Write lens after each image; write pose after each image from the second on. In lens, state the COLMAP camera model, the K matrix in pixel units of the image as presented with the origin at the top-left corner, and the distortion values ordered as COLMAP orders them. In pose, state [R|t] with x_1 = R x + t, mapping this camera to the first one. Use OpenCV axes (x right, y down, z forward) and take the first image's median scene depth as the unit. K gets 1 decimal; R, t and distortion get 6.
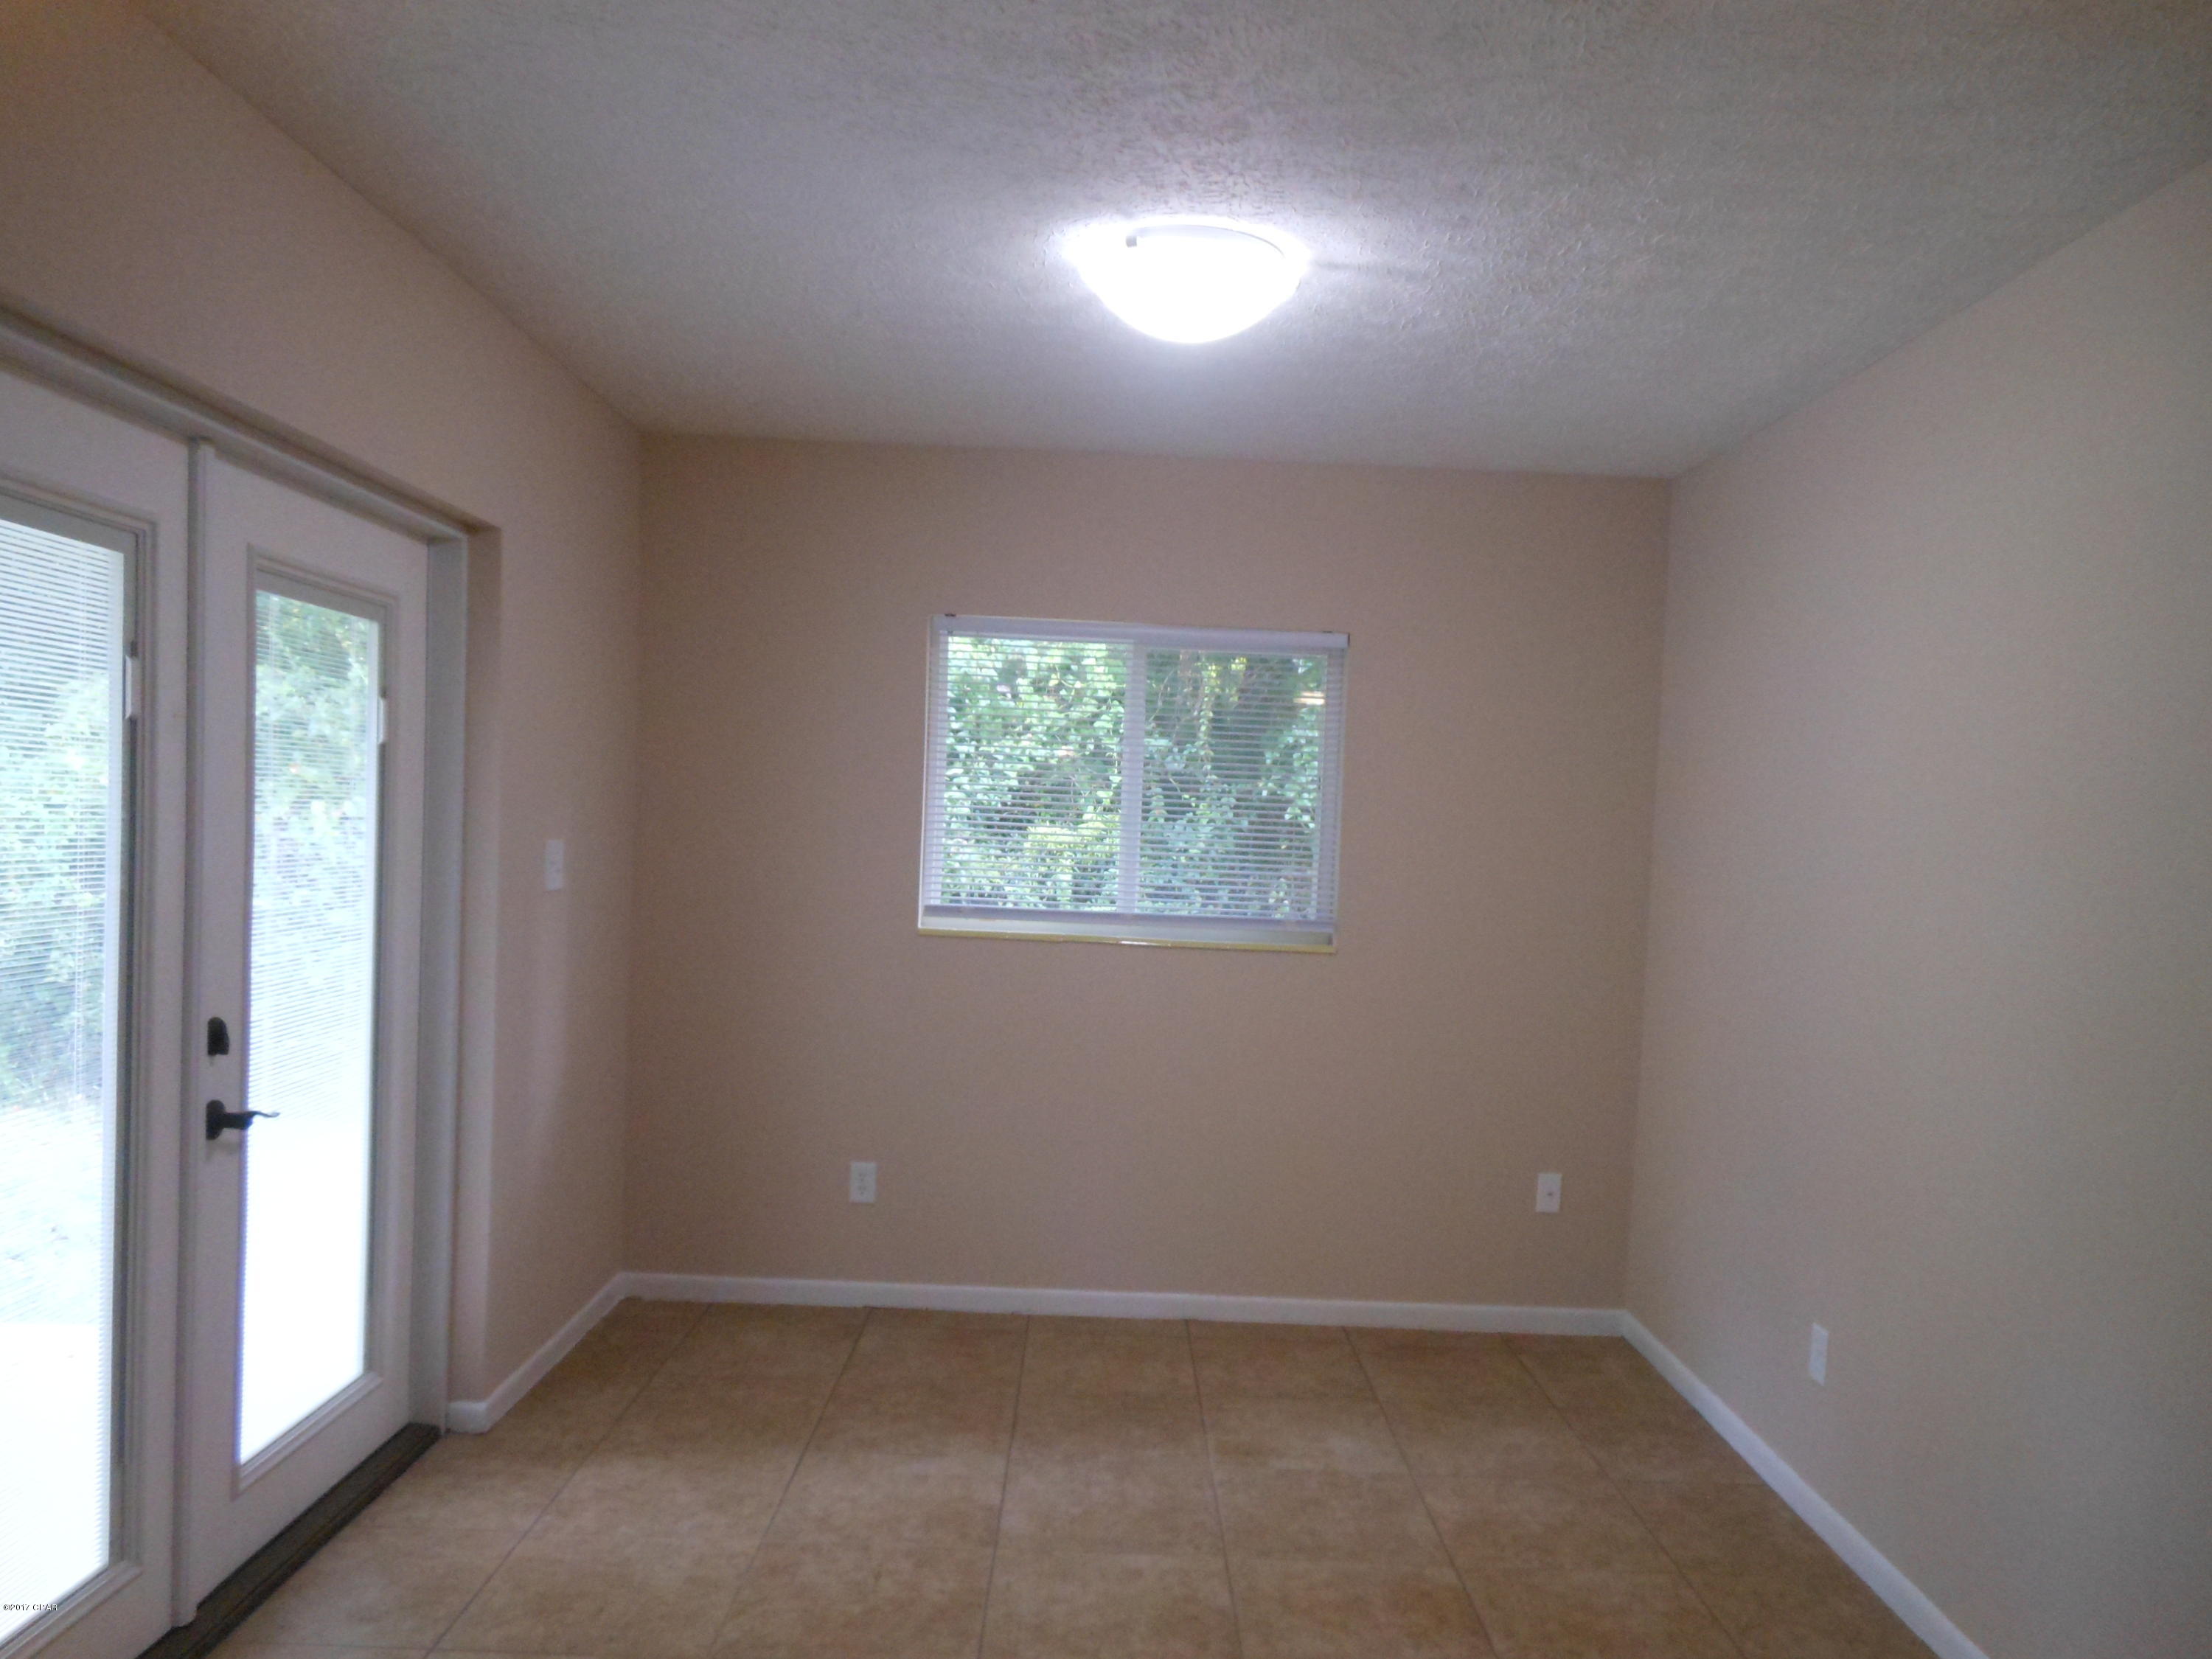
lens RADIAL K [[1777.9, 0, 1106.0], [0, 1777.9, 829.5], [0, 0, 1]] dist [0.002434, 0.000902]
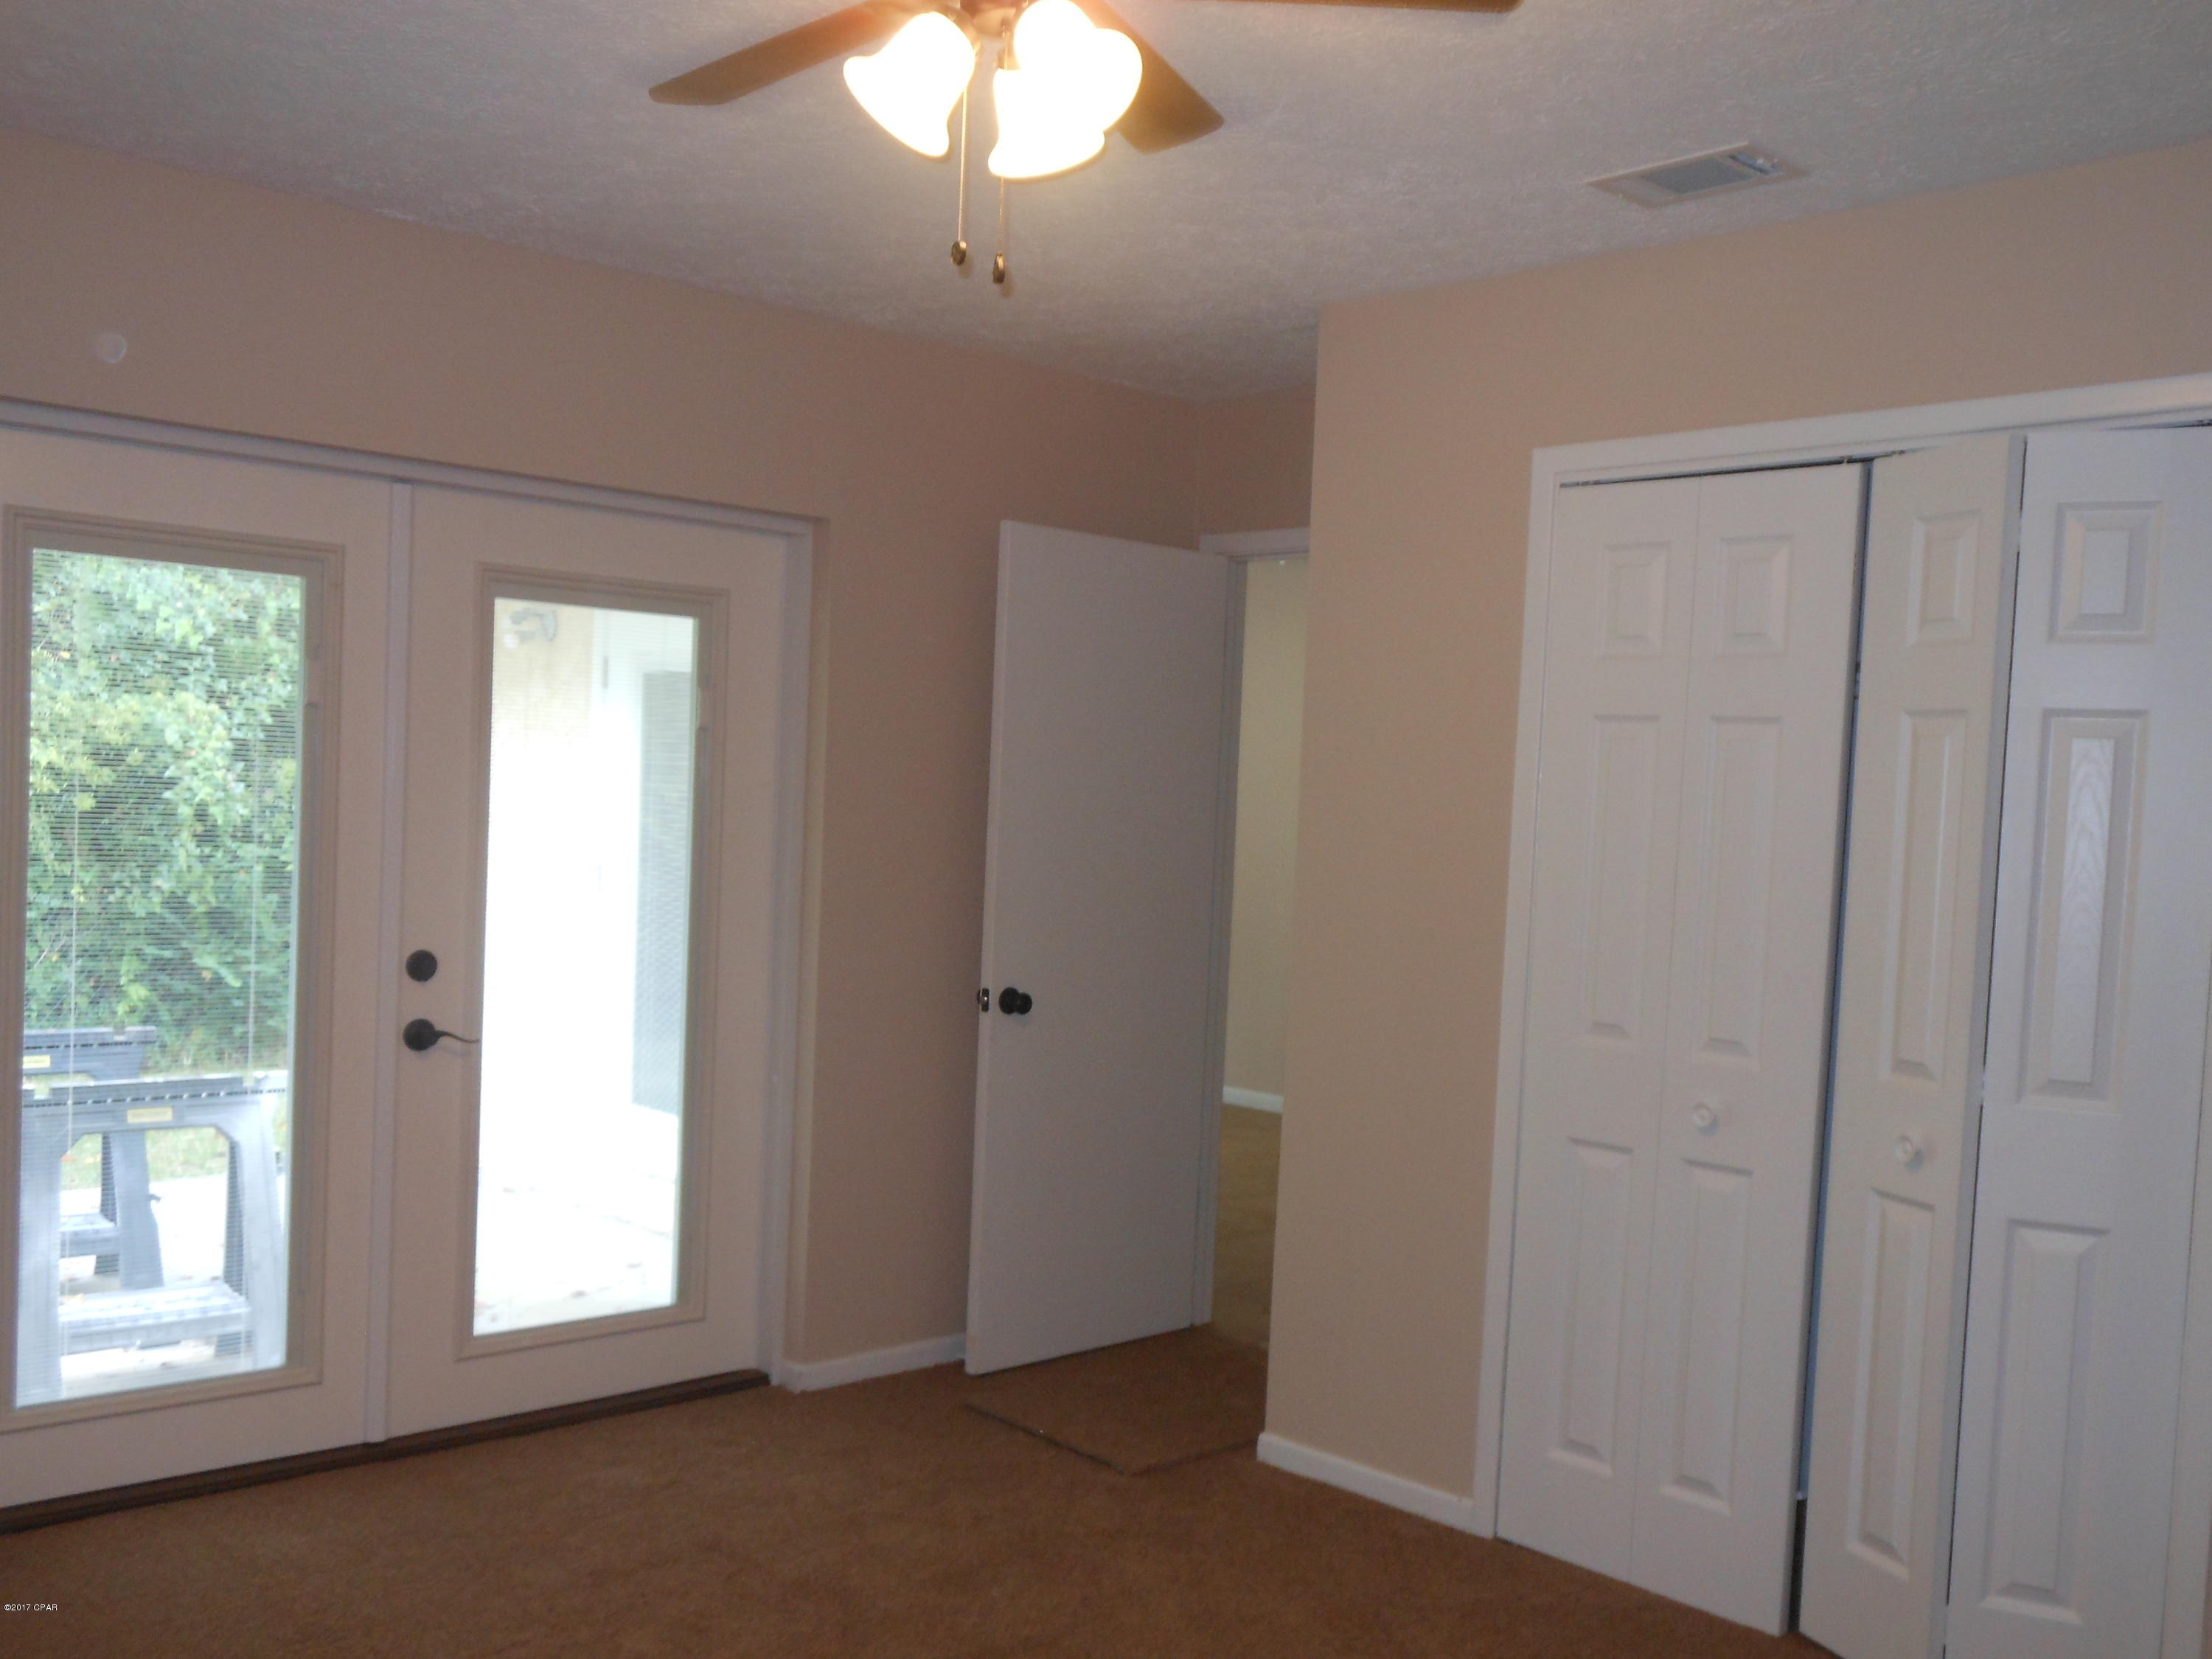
lens RADIAL K [[2102.9, 0, 1106.0], [0, 2102.9, 829.5], [0, 0, 1]] dist [0.001703, 0.000930]
pose [[0.690415, 0.014481, -0.723268, 0.982440], [-0.038022, 0.999144, -0.016291, 0.034065], [0.722413, 0.038748, 0.690375, 0.395778]]
